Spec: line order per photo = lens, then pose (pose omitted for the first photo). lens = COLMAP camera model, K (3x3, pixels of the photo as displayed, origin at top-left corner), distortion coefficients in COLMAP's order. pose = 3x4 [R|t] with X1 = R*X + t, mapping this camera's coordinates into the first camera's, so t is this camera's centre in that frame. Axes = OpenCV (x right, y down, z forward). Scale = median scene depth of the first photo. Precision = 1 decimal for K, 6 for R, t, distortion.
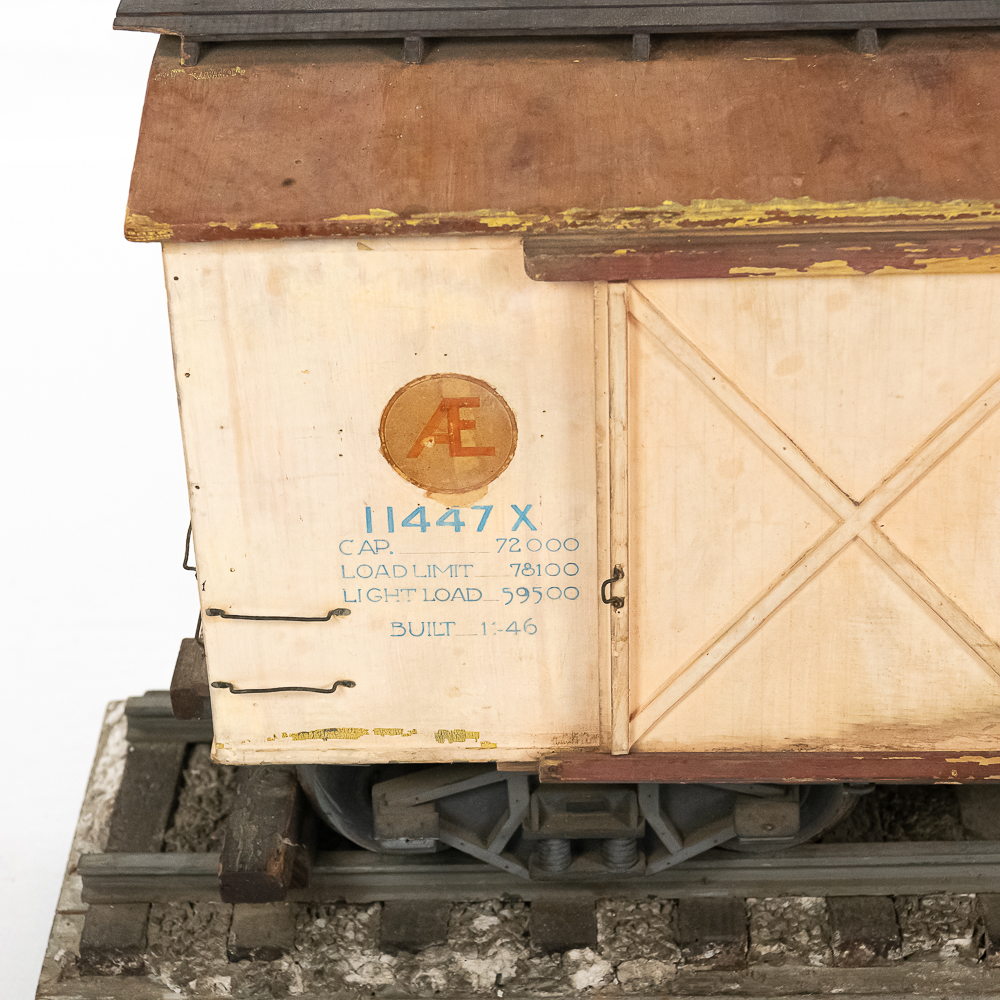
lens RADIAL K [[2850.3, 0, 500.8], [0, 2850.3, 504.8], [0, 0, 1]] dist [0.028084, 0.000000]
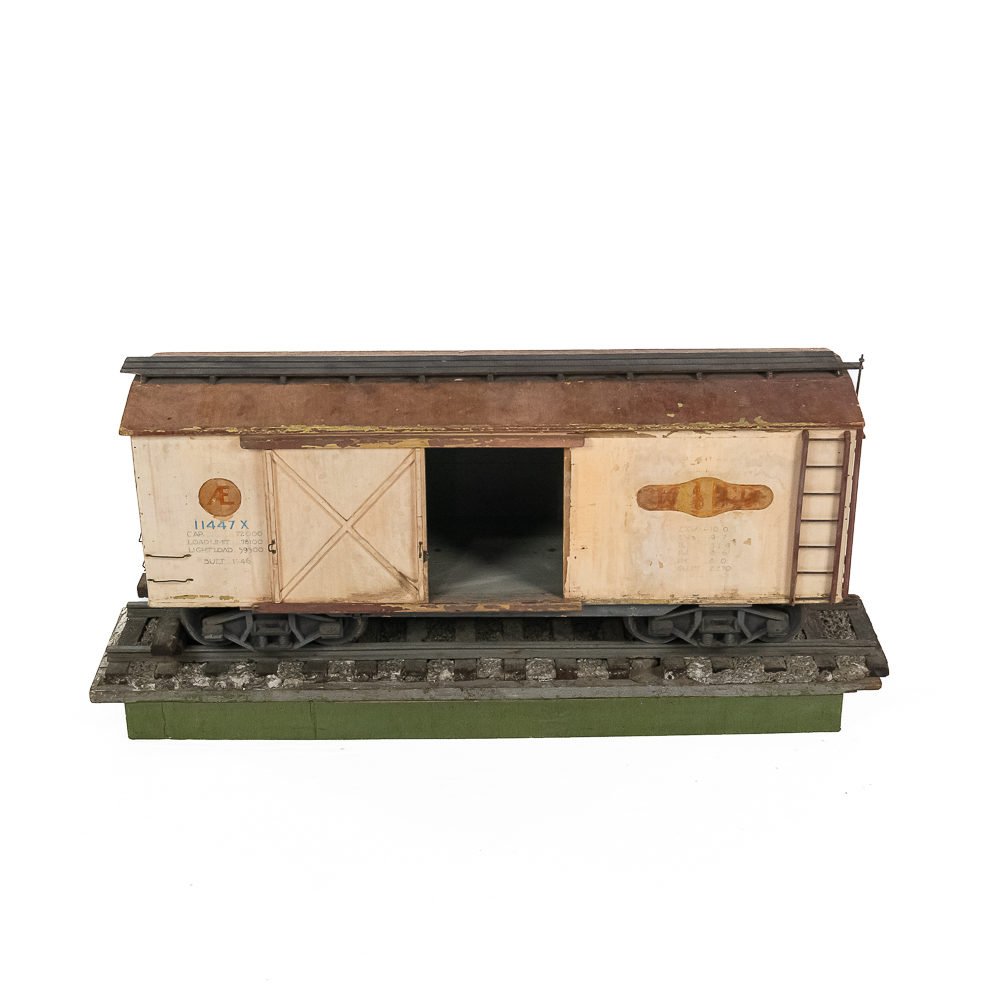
lens RADIAL K [[1820.9, 0, 550.6], [0, 1820.9, 509.6], [0, 0, 1]] dist [-0.027117, 0.000000]
pose [[0.998712, 0.012419, 0.049192, 0.254439], [-0.007645, 0.995345, -0.096077, 0.184131], [-0.050156, 0.095577, 0.994158, -1.068499]]
